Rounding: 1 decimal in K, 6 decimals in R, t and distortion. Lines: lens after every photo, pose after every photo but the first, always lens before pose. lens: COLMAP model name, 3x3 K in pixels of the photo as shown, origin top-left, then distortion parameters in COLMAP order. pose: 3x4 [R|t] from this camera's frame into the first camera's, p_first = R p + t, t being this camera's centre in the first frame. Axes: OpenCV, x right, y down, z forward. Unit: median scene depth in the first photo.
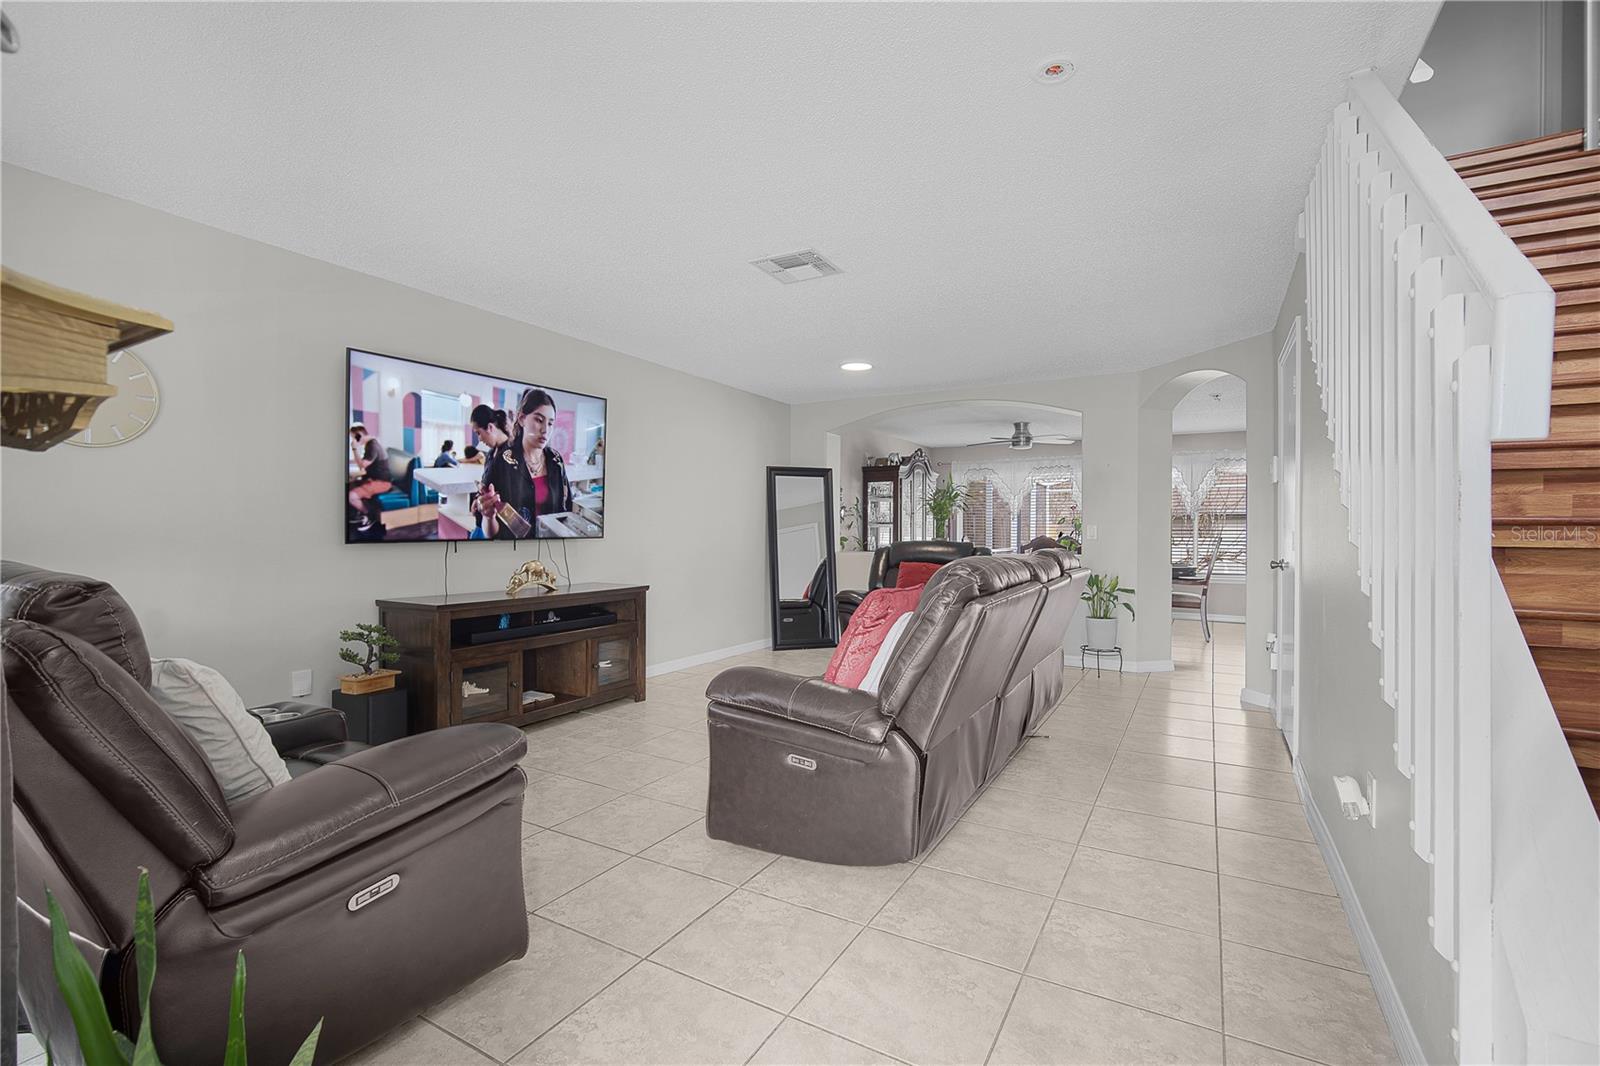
lens RADIAL K [[719.8, 0, 791.8], [0, 719.8, 528.2], [0, 0, 1]] dist [-0.020220, 0.007608]
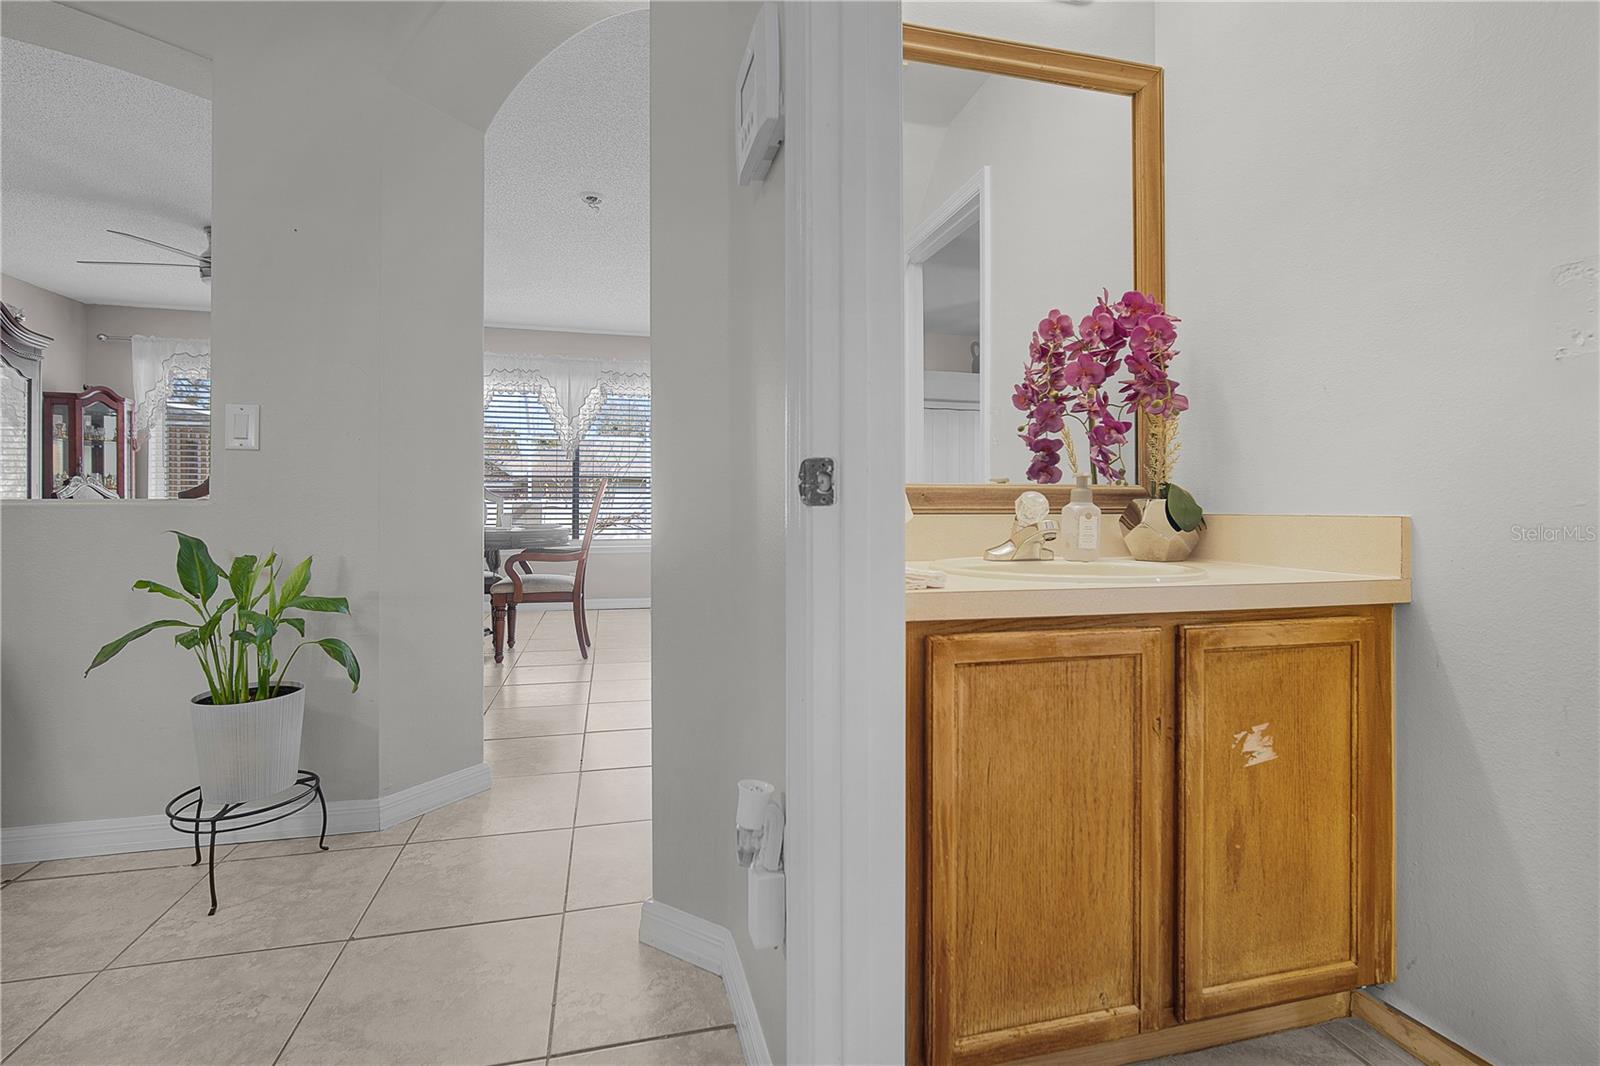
lens RADIAL K [[719.8, 0, 791.8], [0, 719.8, 528.2], [0, 0, 1]] dist [-0.020220, 0.007608]
pose [[0.713252, -0.031112, 0.700217, 0.384279], [0.002958, 0.999139, 0.041381, 0.038152], [-0.700901, -0.027444, 0.712730, 0.600644]]
